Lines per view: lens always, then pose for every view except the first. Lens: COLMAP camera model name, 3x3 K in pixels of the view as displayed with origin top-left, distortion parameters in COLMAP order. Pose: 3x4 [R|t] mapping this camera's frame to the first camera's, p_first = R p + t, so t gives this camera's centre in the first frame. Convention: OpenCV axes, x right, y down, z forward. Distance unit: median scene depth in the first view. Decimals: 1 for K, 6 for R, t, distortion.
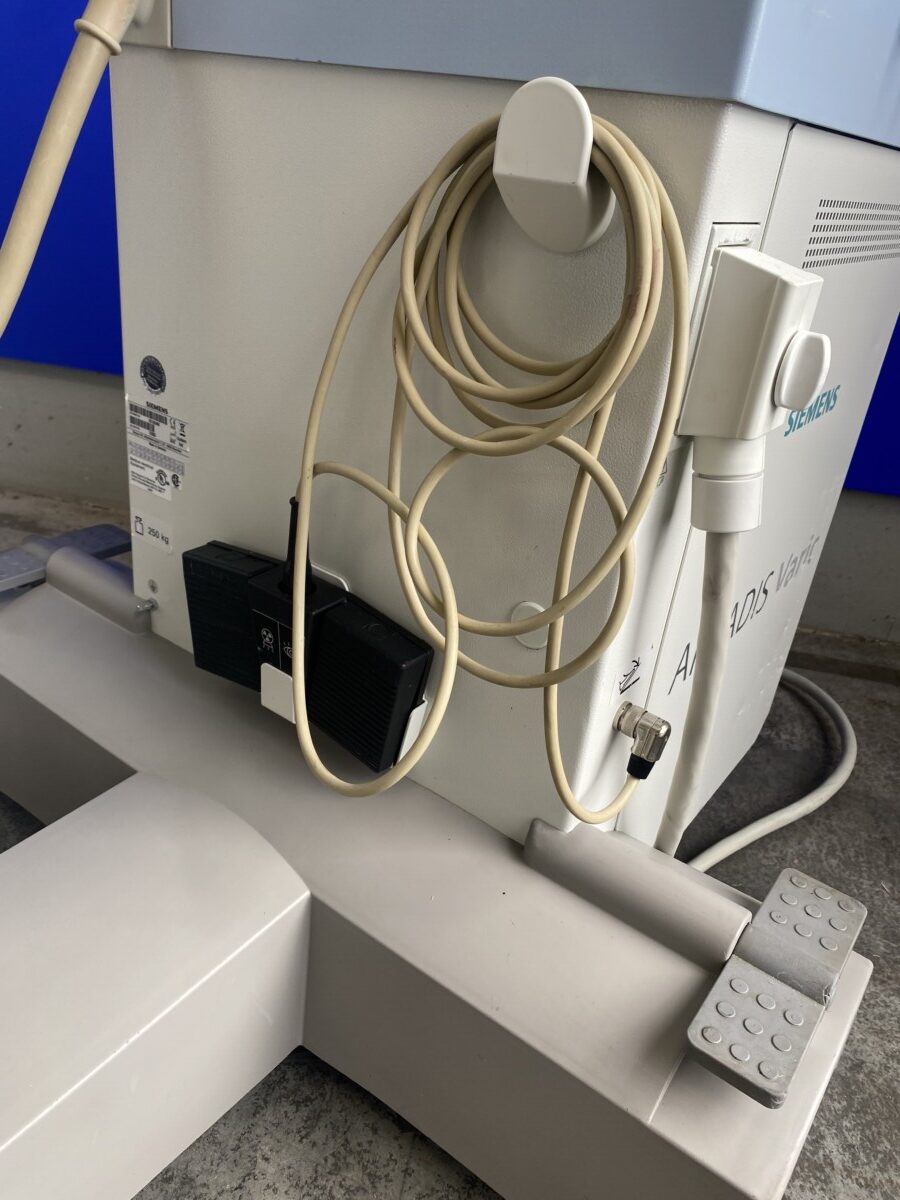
lens RADIAL K [[915.0, 0, 450.6], [0, 915.0, 600.2], [0, 0, 1]] dist [0.022328, -0.019425]
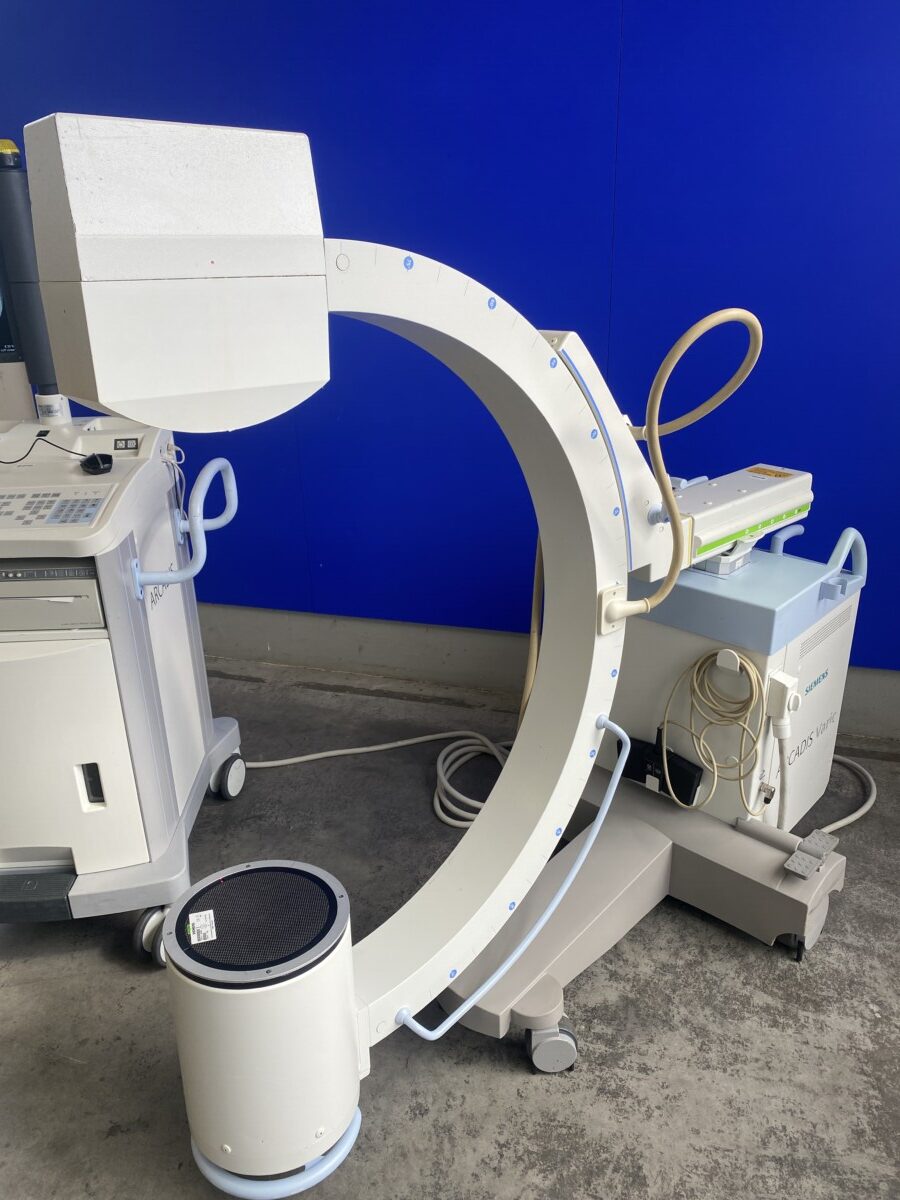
lens RADIAL K [[915.0, 0, 455.0], [0, 915.0, 585.4], [0, 0, 1]] dist [0.022328, -0.019425]
pose [[0.986784, -0.077770, -0.142162, -0.390520], [0.063810, 0.992913, -0.100255, -0.342950], [0.148951, 0.089859, 0.984753, -2.579234]]
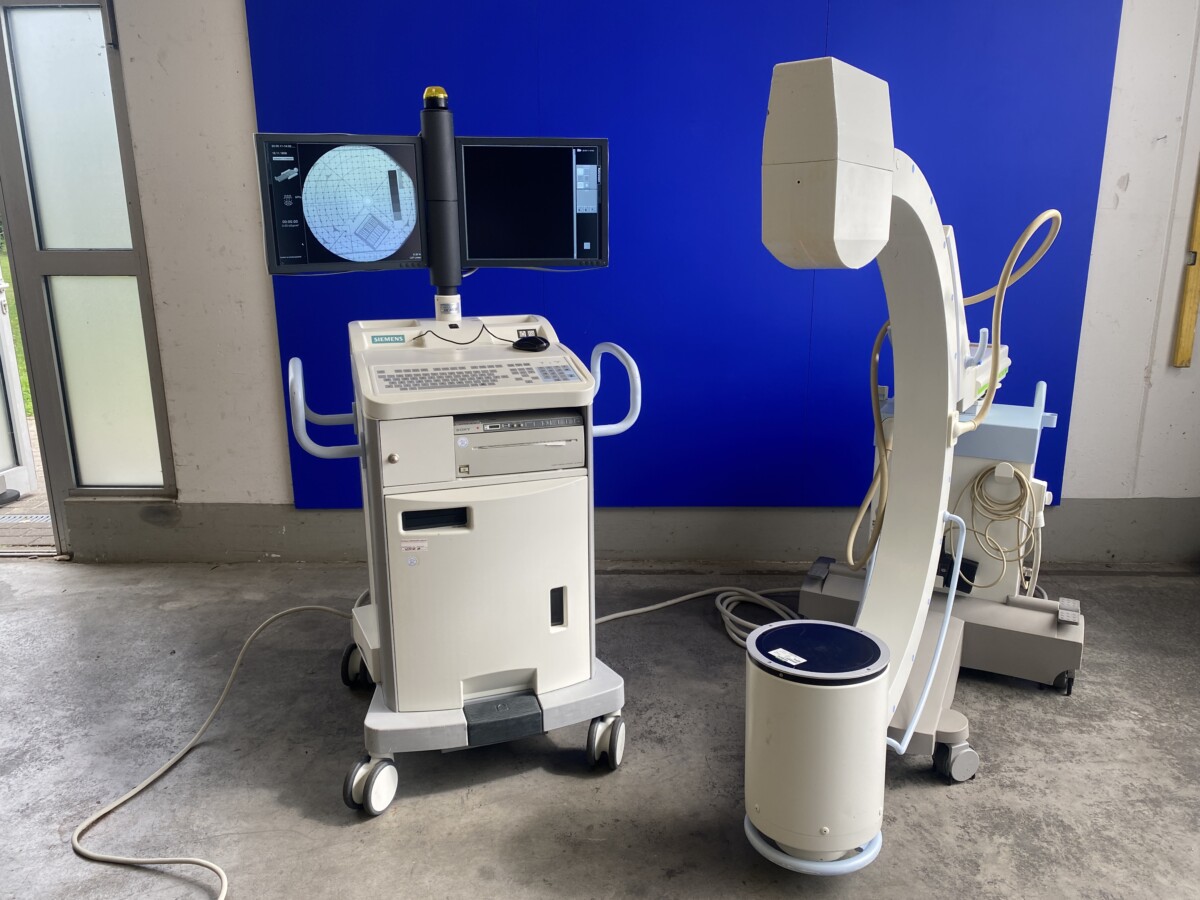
lens RADIAL K [[915.0, 0, 604.6], [0, 915.0, 439.5], [0, 0, 1]] dist [0.022328, -0.019425]
pose [[0.979350, -0.146838, 0.138965, -2.356776], [0.173160, 0.964018, -0.201703, 0.061430], [-0.104347, 0.221601, 0.969538, -3.346589]]
